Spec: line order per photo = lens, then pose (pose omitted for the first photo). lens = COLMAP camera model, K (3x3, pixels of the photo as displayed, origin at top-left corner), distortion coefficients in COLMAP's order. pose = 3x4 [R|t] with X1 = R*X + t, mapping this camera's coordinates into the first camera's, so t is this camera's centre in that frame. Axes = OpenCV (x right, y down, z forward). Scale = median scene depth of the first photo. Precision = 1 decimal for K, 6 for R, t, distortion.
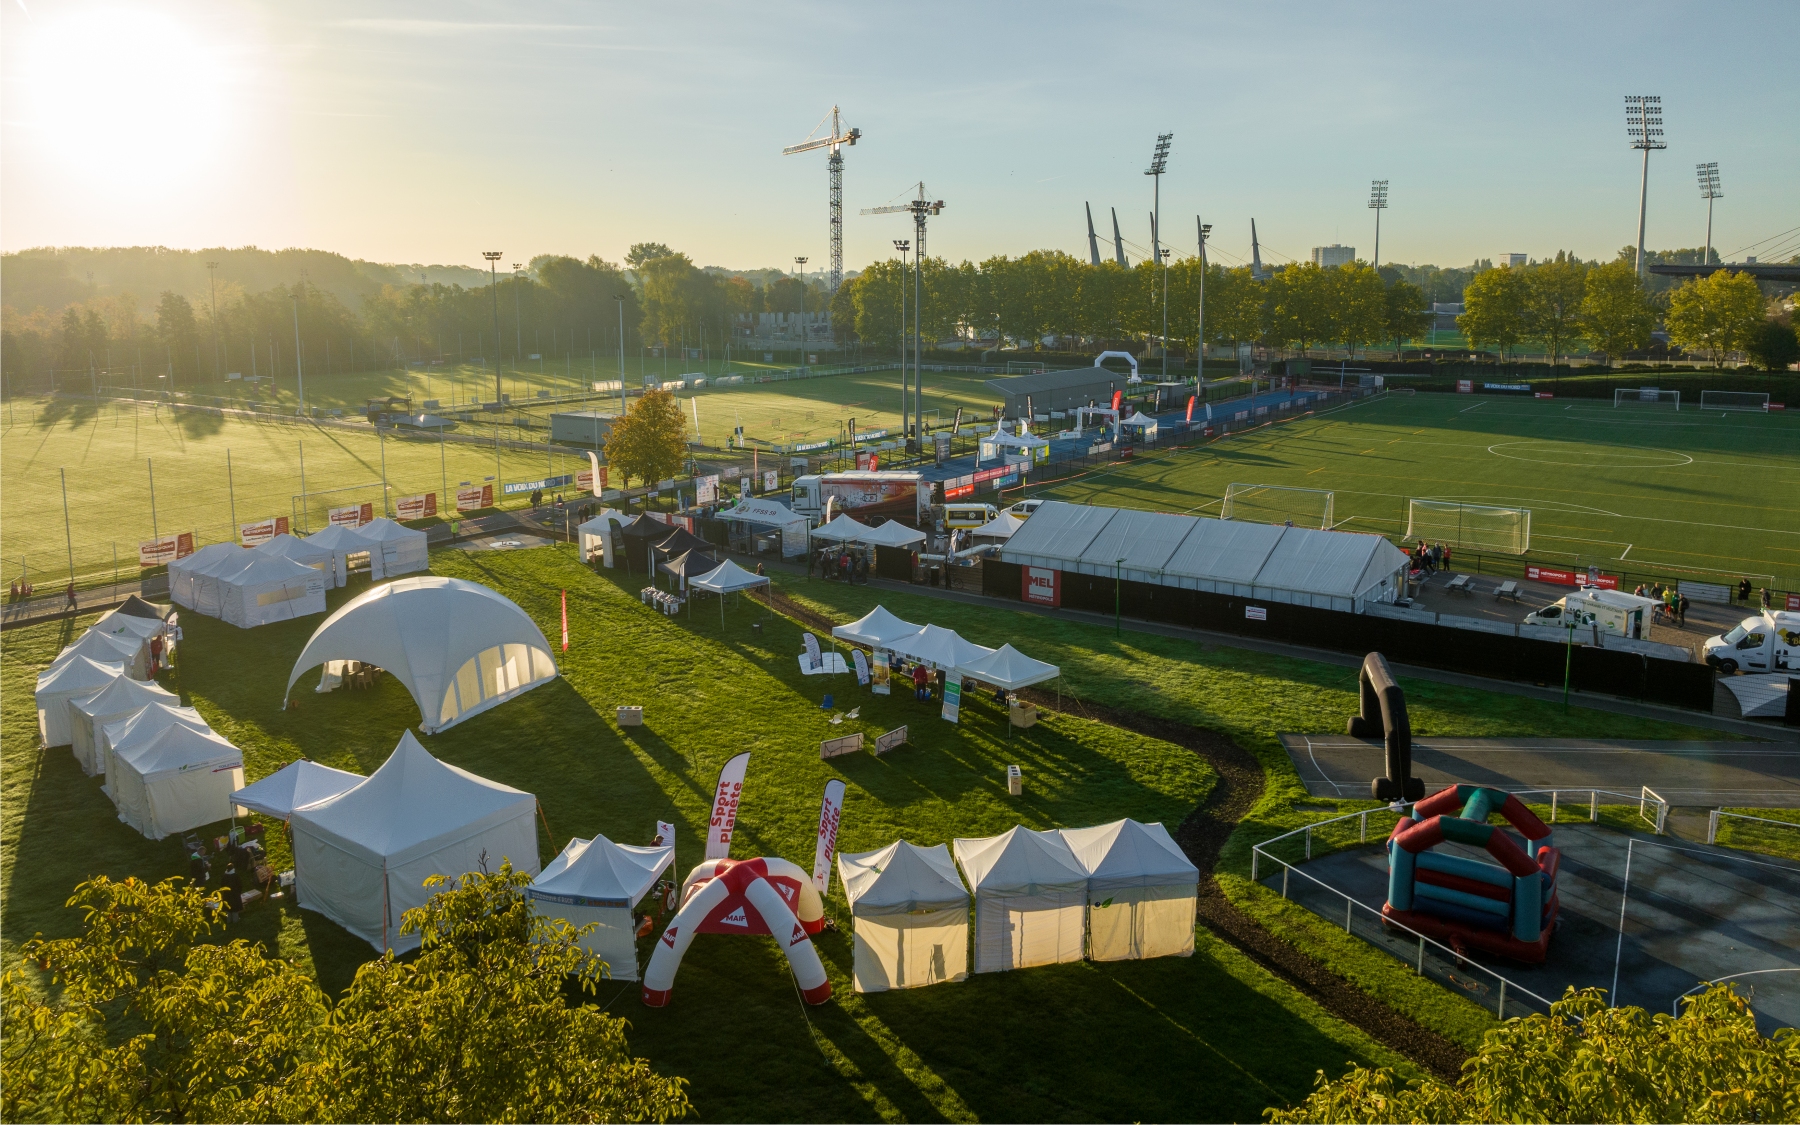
lens RADIAL K [[1266.7, 0, 903.1], [0, 1266.7, 449.0], [0, 0, 1]] dist [-0.035772, -0.001409]
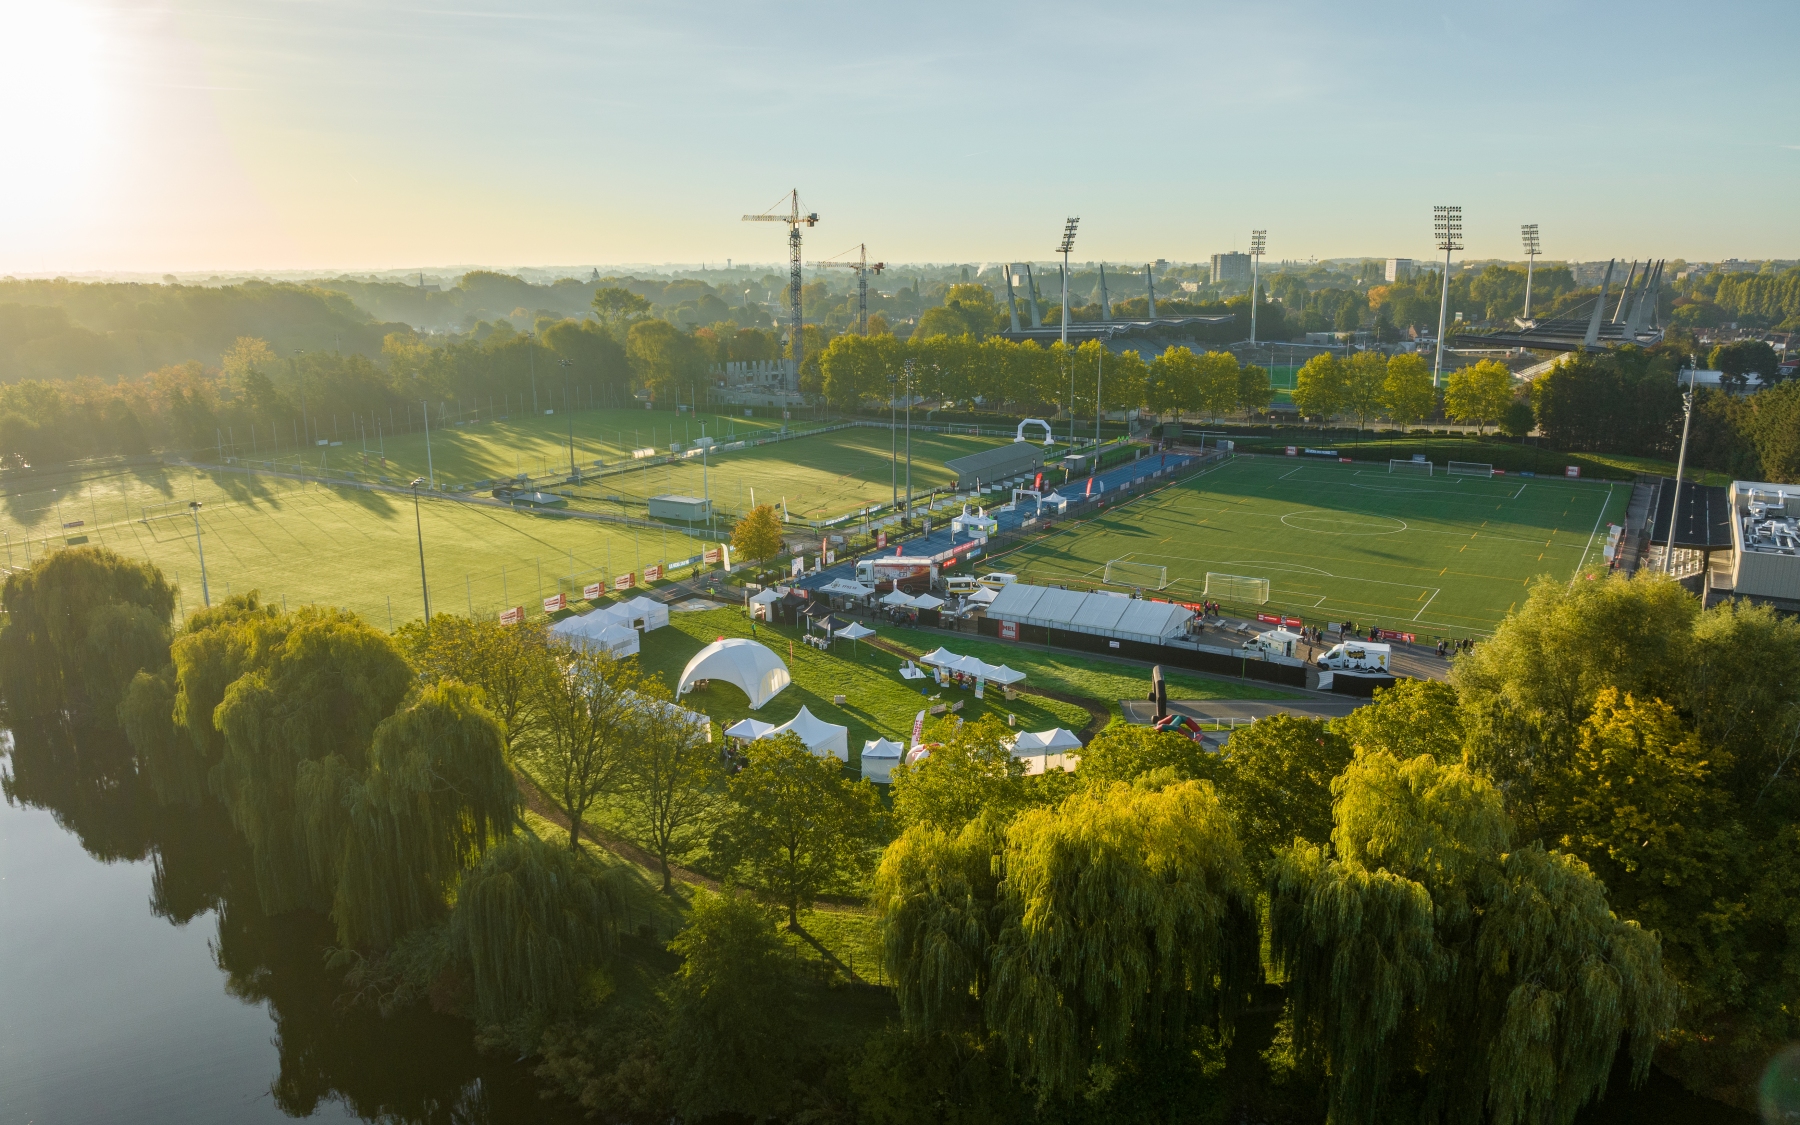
lens RADIAL K [[1252.5, 0, 900.2], [0, 1252.5, 585.0], [0, 0, 1]] dist [-0.033846, -0.001798]
pose [[0.997555, -0.018223, 0.067472, -0.144024], [0.010352, 0.993286, 0.115222, -0.142725], [-0.069119, -0.114242, 0.991046, -0.690242]]
